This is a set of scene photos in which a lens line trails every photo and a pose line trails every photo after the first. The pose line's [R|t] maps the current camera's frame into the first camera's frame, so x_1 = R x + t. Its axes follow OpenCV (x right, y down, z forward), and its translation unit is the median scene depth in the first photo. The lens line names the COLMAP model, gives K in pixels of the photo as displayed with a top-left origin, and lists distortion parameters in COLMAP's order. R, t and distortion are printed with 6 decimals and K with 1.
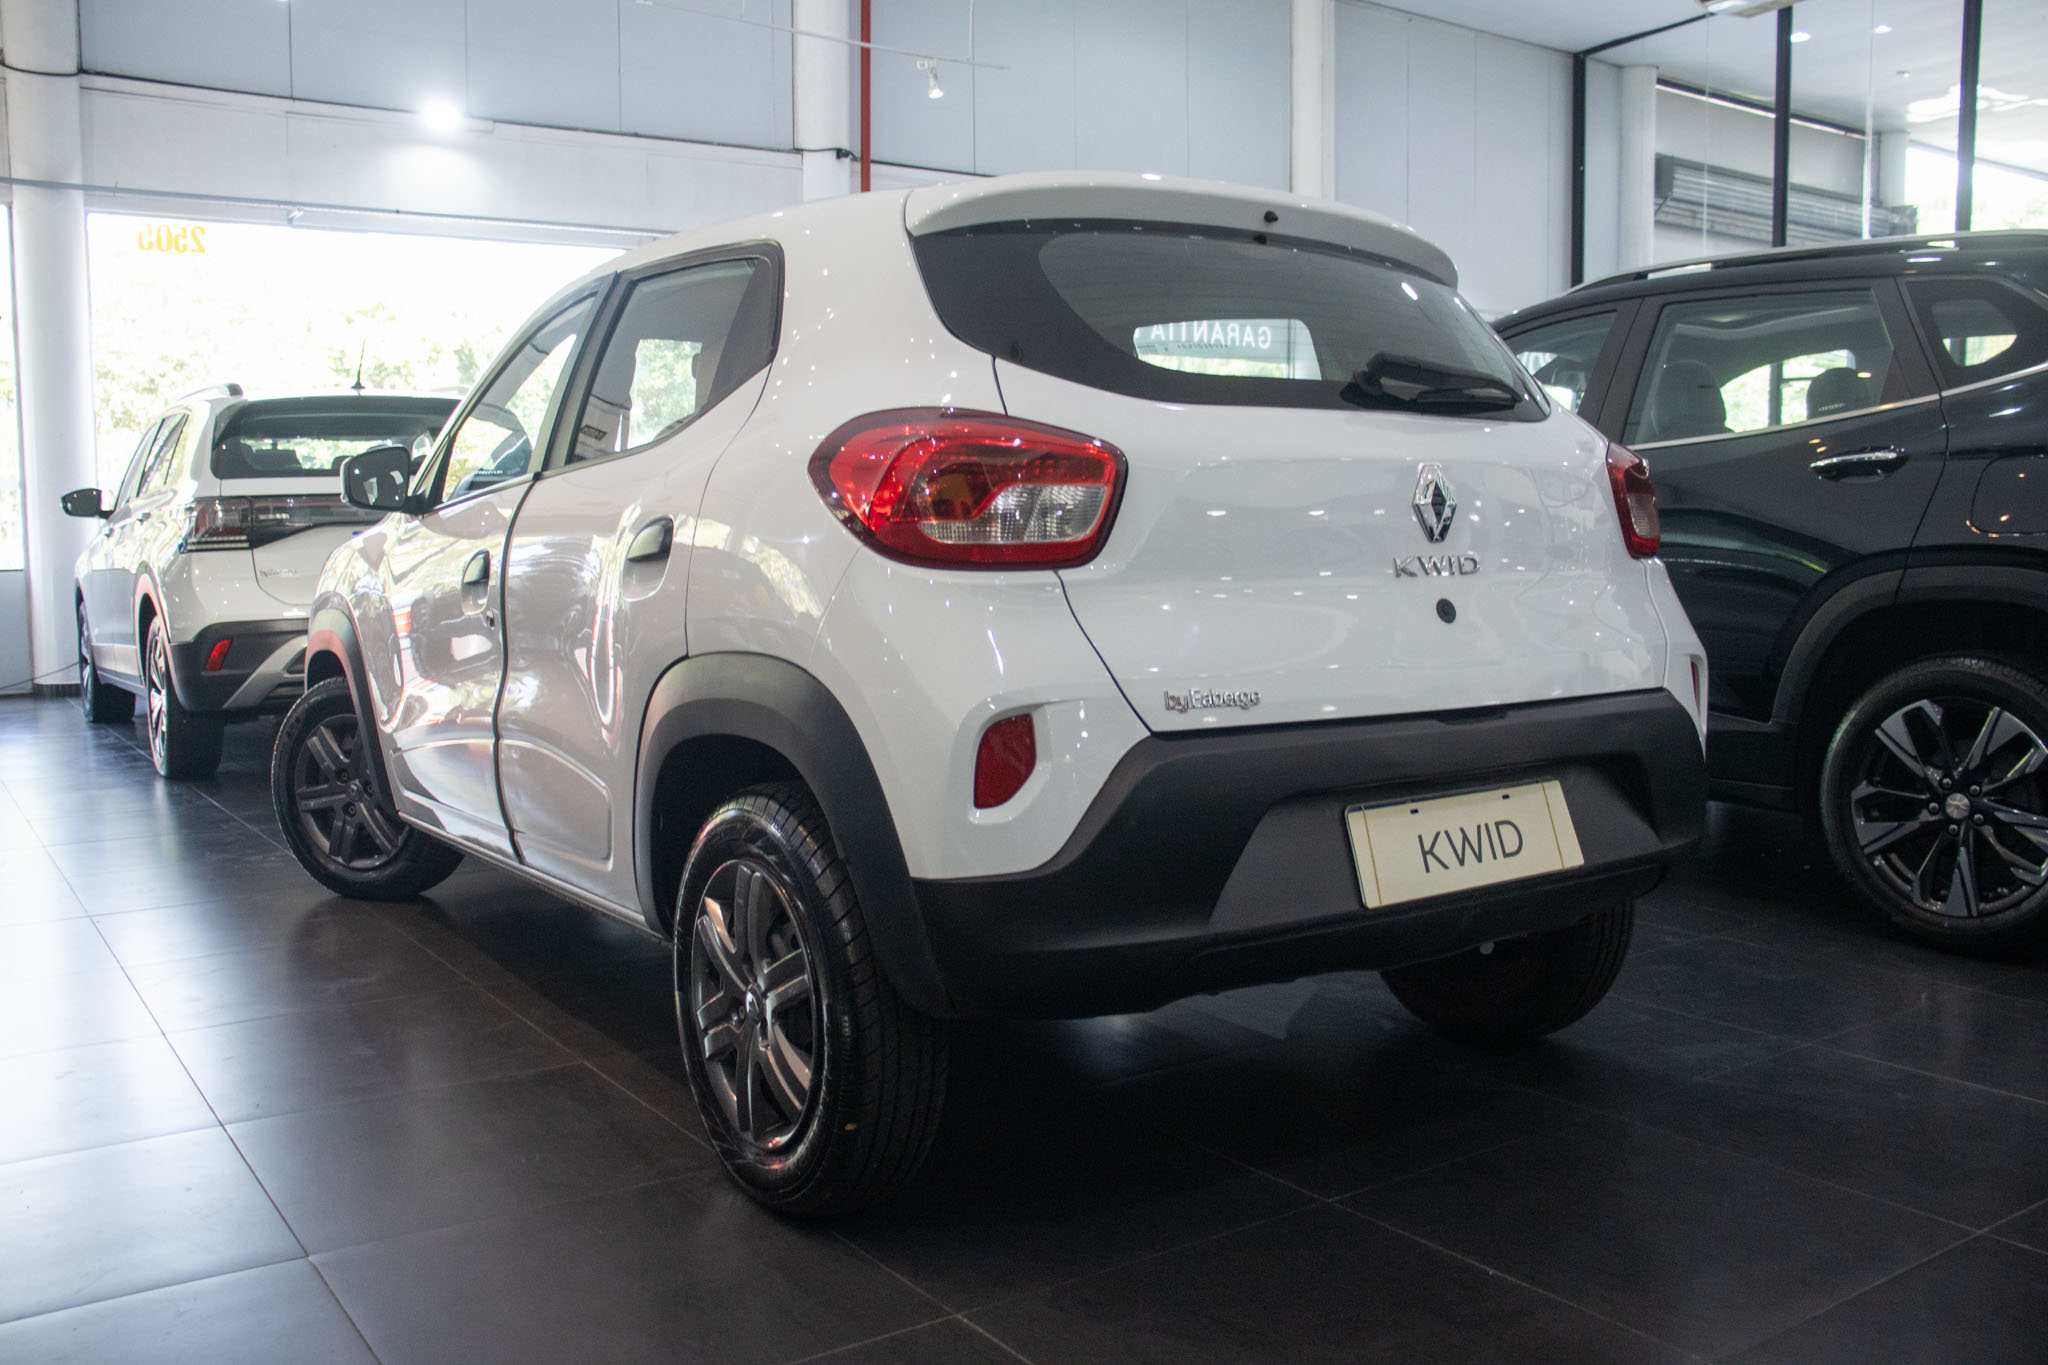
lens RADIAL K [[1823.1, 0, 1024.6], [0, 1823.1, 683.0], [0, 0, 1]] dist [-0.048652, -0.007838]
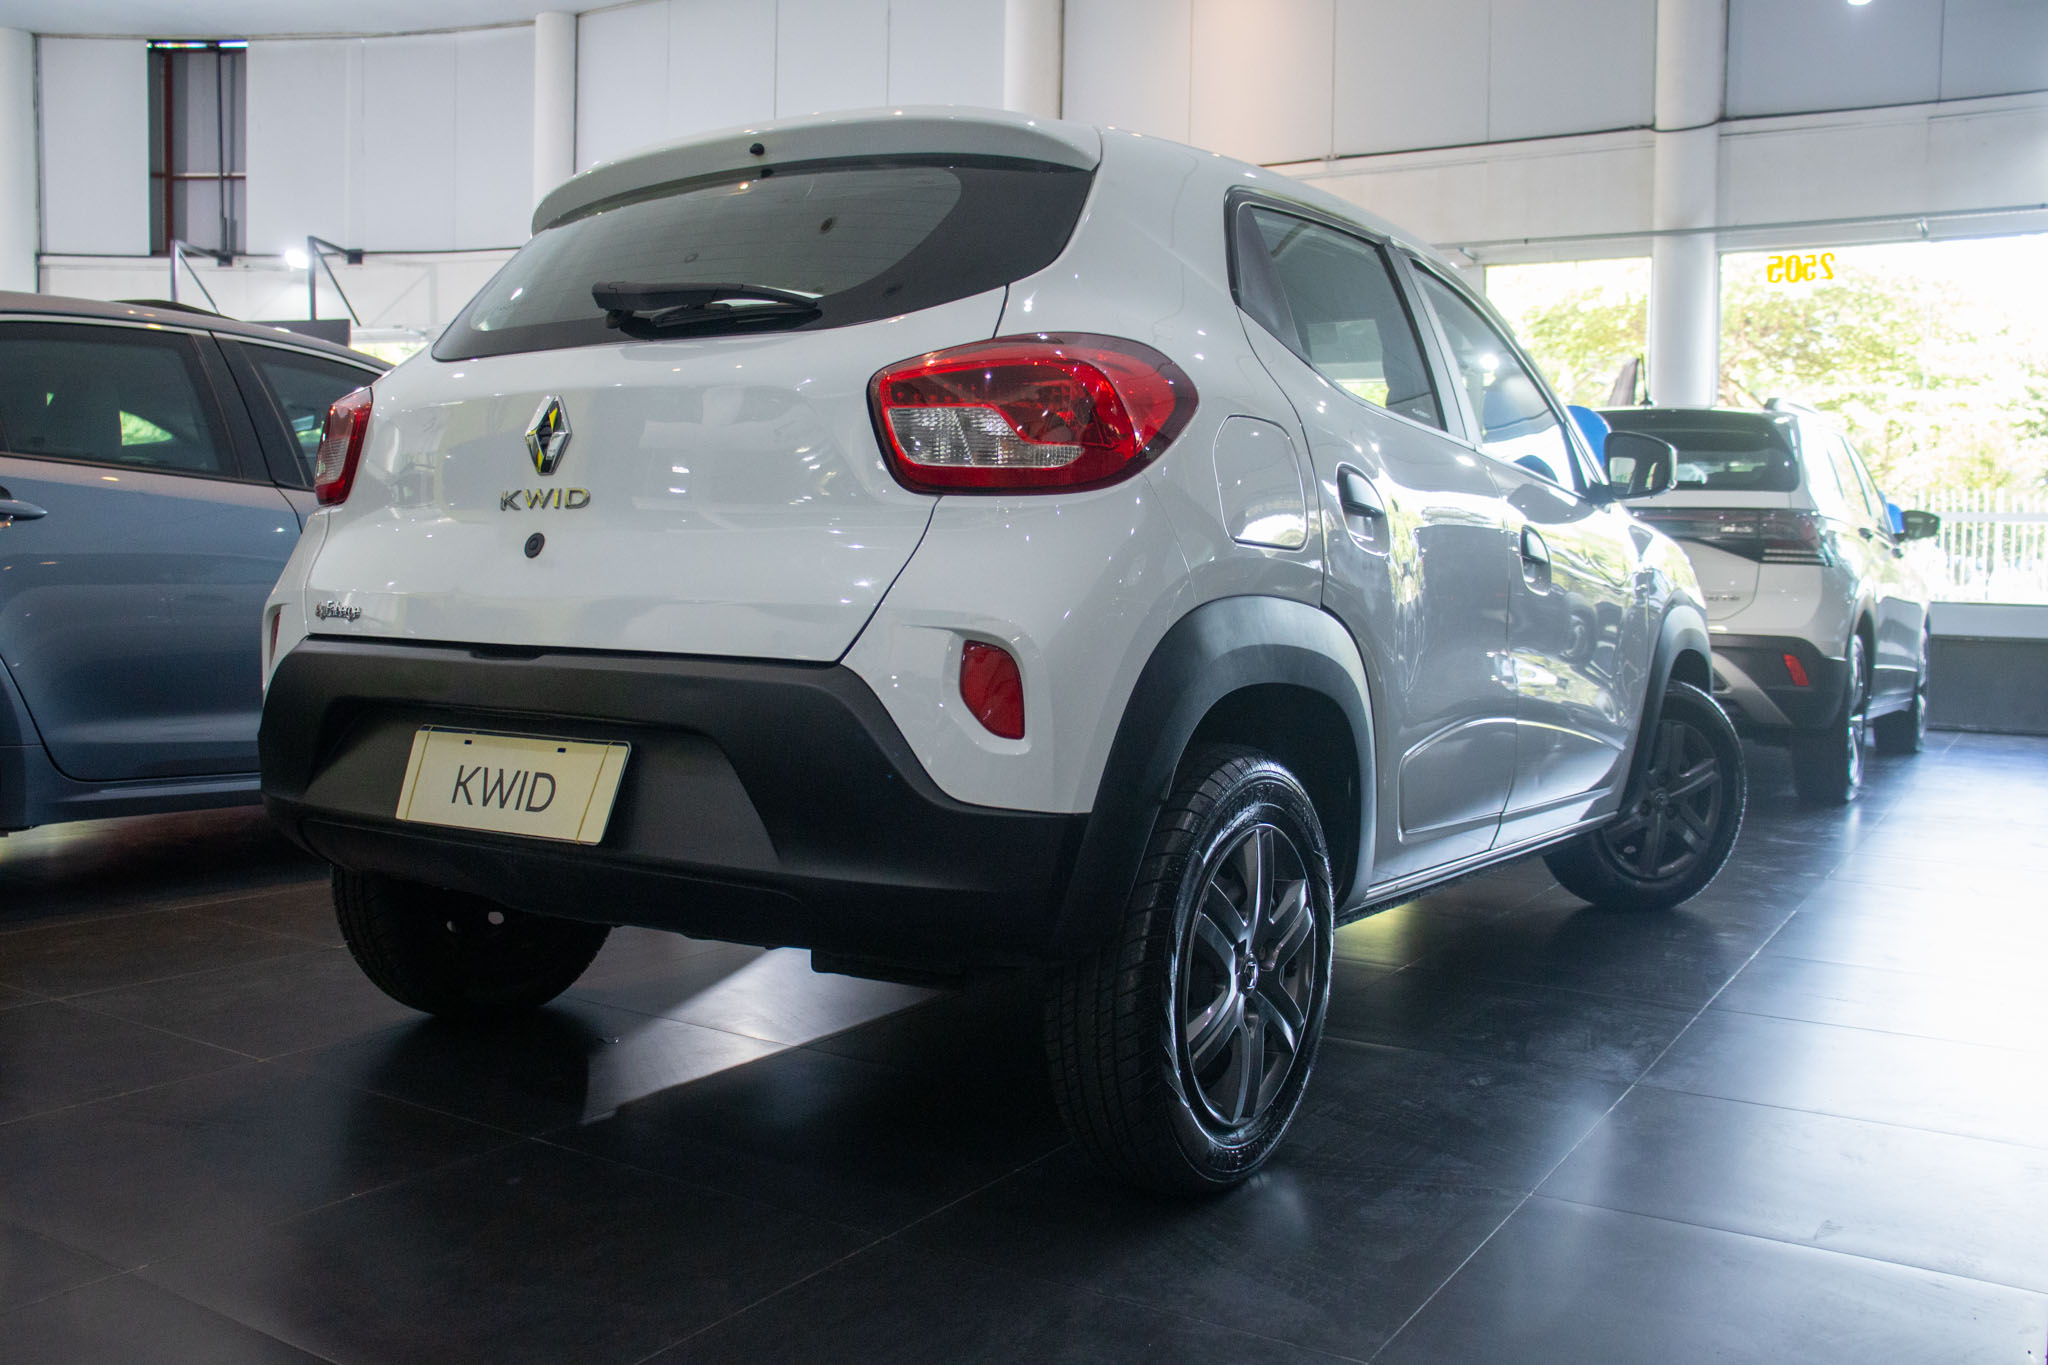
lens RADIAL K [[1918.9, 0, 1026.0], [0, 1918.9, 678.8], [0, 0, 1]] dist [-0.093804, 0.000000]
pose [[0.332985, 0.062595, -0.940852, 1.134120], [-0.104114, 0.994134, 0.029292, -0.023189], [0.937166, 0.088202, 0.337549, 0.813374]]
